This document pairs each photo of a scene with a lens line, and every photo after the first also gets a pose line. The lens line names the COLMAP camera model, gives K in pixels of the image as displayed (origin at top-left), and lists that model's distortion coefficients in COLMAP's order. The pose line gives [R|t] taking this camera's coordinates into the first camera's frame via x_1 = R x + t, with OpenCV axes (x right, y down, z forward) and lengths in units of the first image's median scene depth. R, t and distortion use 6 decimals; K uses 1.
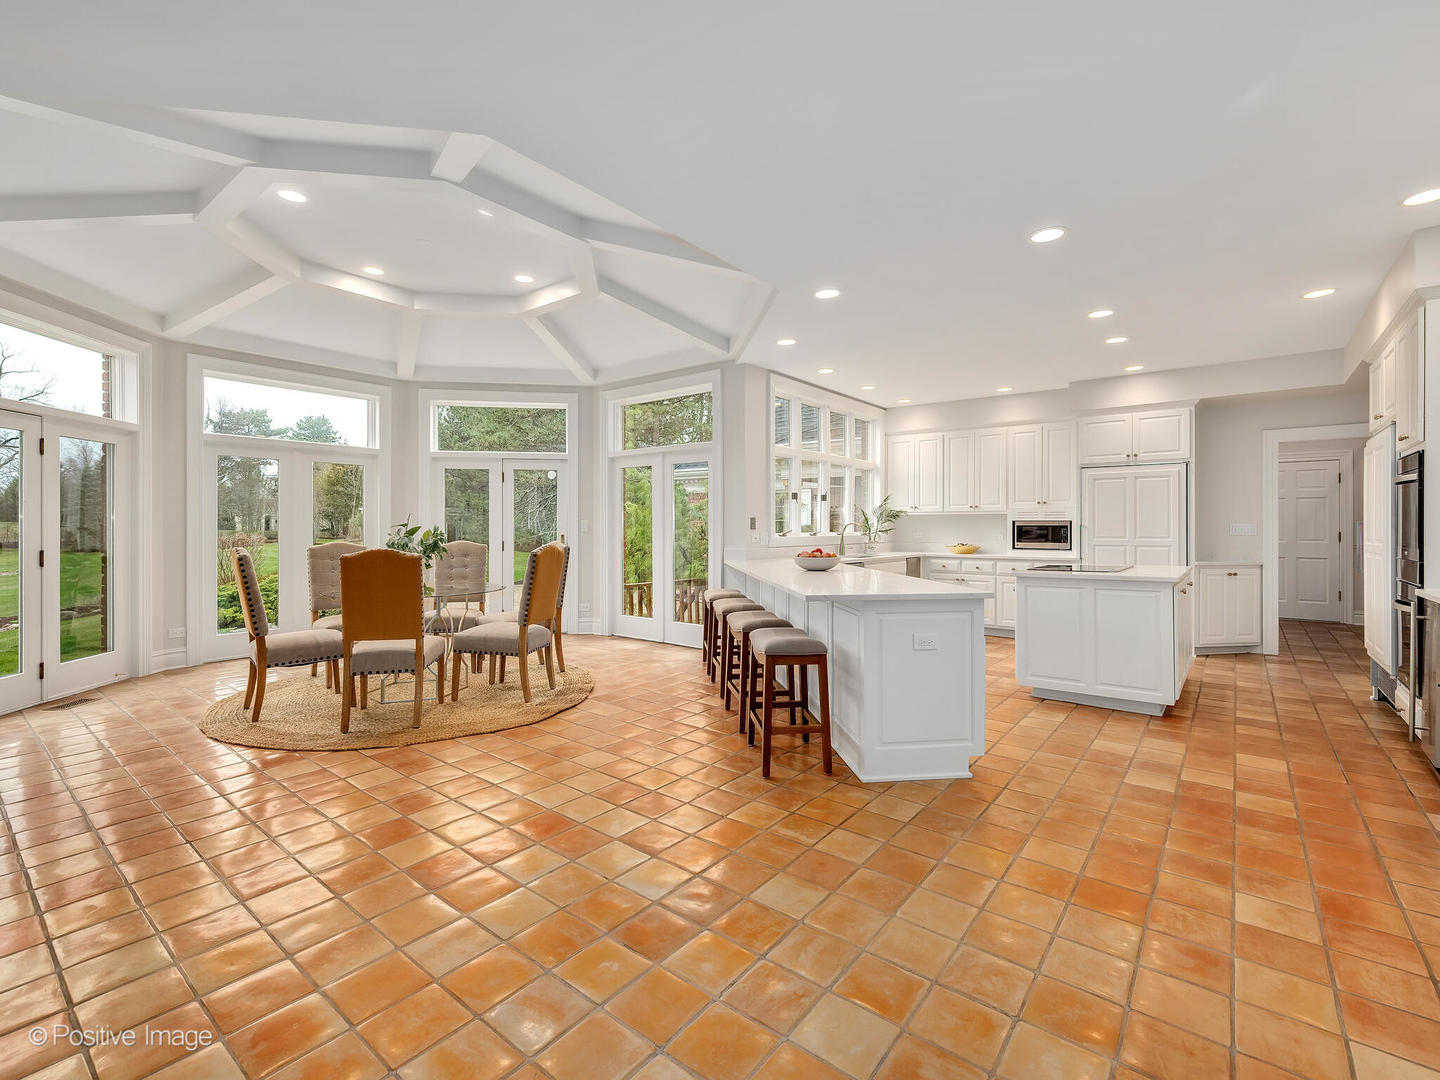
lens RADIAL K [[639.5, 0, 752.4], [0, 639.5, 527.8], [0, 0, 1]] dist [-0.000251, 0.001664]
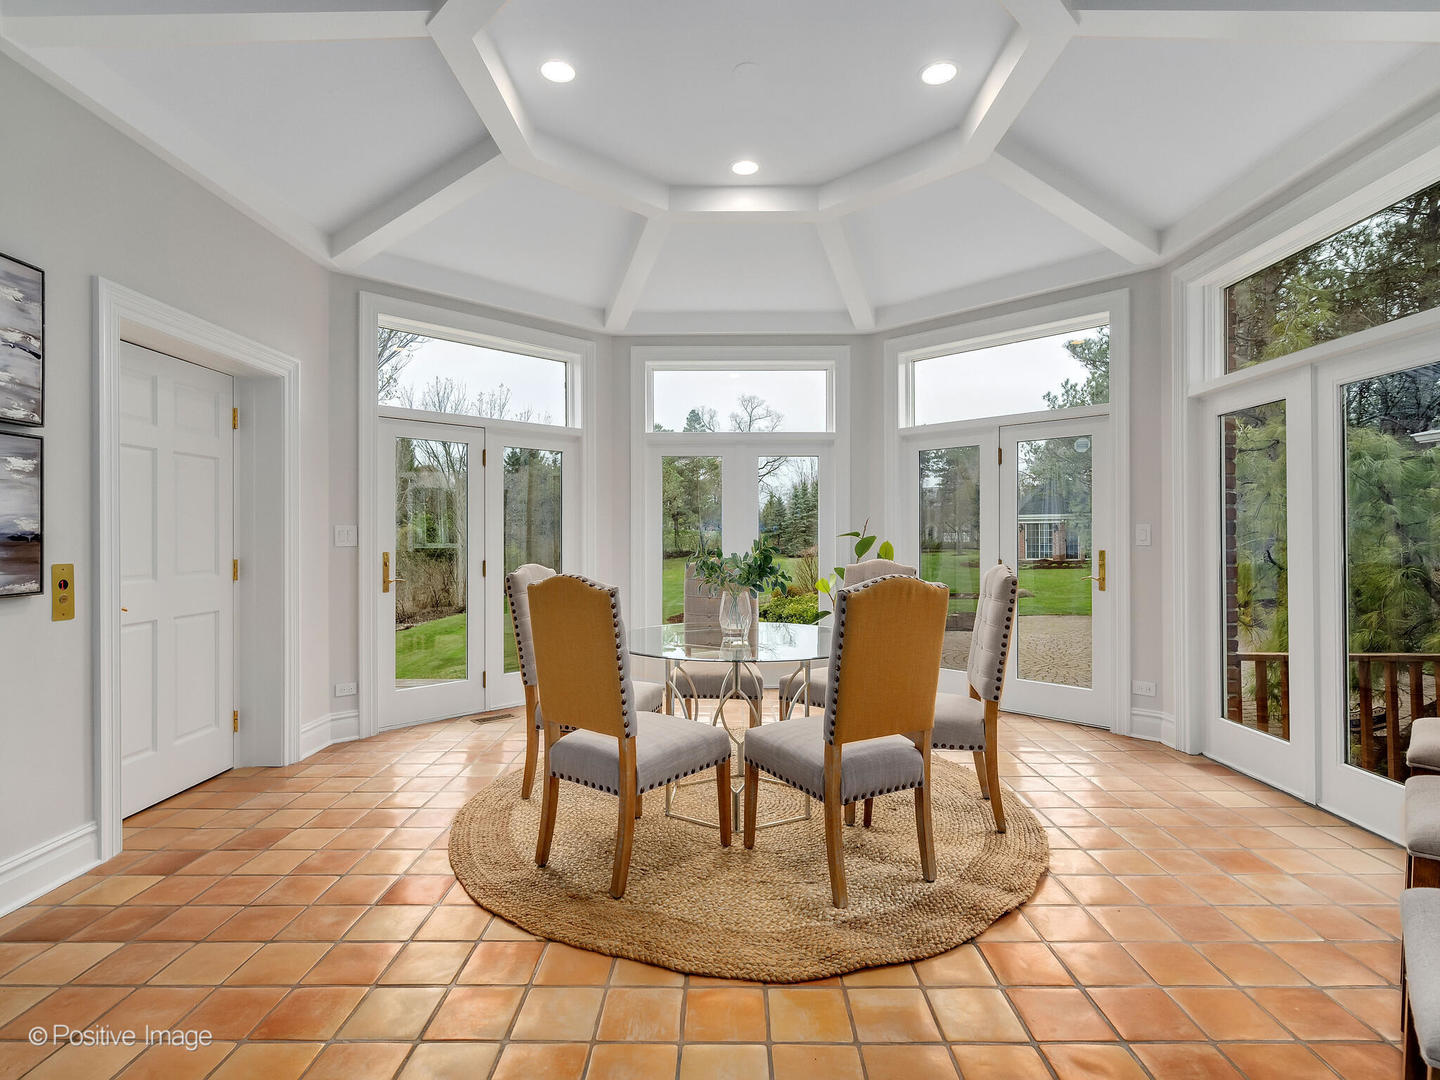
lens RADIAL K [[735.5, 0, 710.3], [0, 735.5, 537.6], [0, 0, 1]] dist [0.006898, -0.000135]
pose [[0.587641, -0.001908, -0.809120, 0.025478], [0.001172, 0.999998, -0.001507, 0.000190], [0.809121, -0.000063, 0.587642, 0.413918]]
